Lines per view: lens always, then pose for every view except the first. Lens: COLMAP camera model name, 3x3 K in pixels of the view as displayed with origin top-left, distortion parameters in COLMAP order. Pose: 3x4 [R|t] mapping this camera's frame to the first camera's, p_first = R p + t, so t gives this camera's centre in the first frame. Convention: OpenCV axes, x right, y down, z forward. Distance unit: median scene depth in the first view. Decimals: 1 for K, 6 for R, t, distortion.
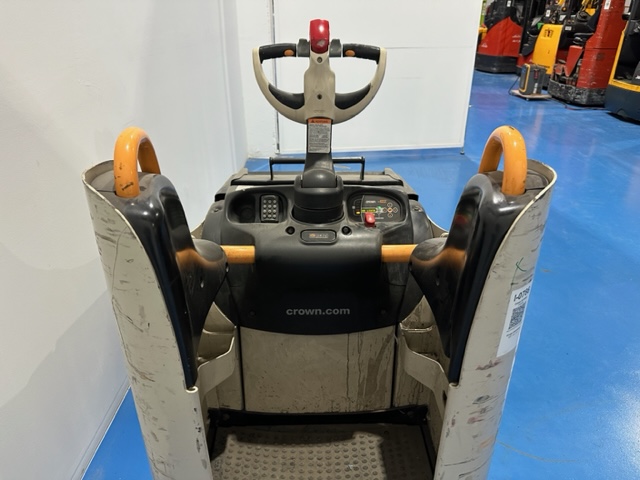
lens RADIAL K [[441.9, 0, 320.6], [0, 441.9, 235.8], [0, 0, 1]] dist [0.064846, -0.000403]
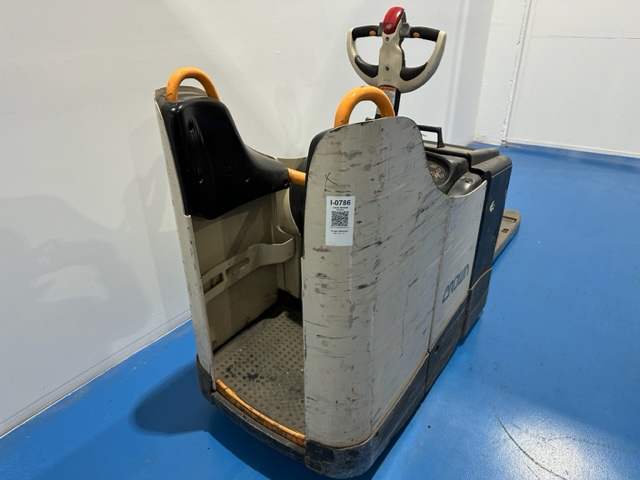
lens RADIAL K [[448.7, 0, 320.0], [0, 448.7, 240.0], [0, 0, 1]] dist [-0.002781, -0.001886]
pose [[0.796648, 0.272955, -0.539304, 0.660396], [-0.252207, 0.960957, 0.113809, 0.052991], [0.549313, 0.045350, 0.834385, -0.130357]]
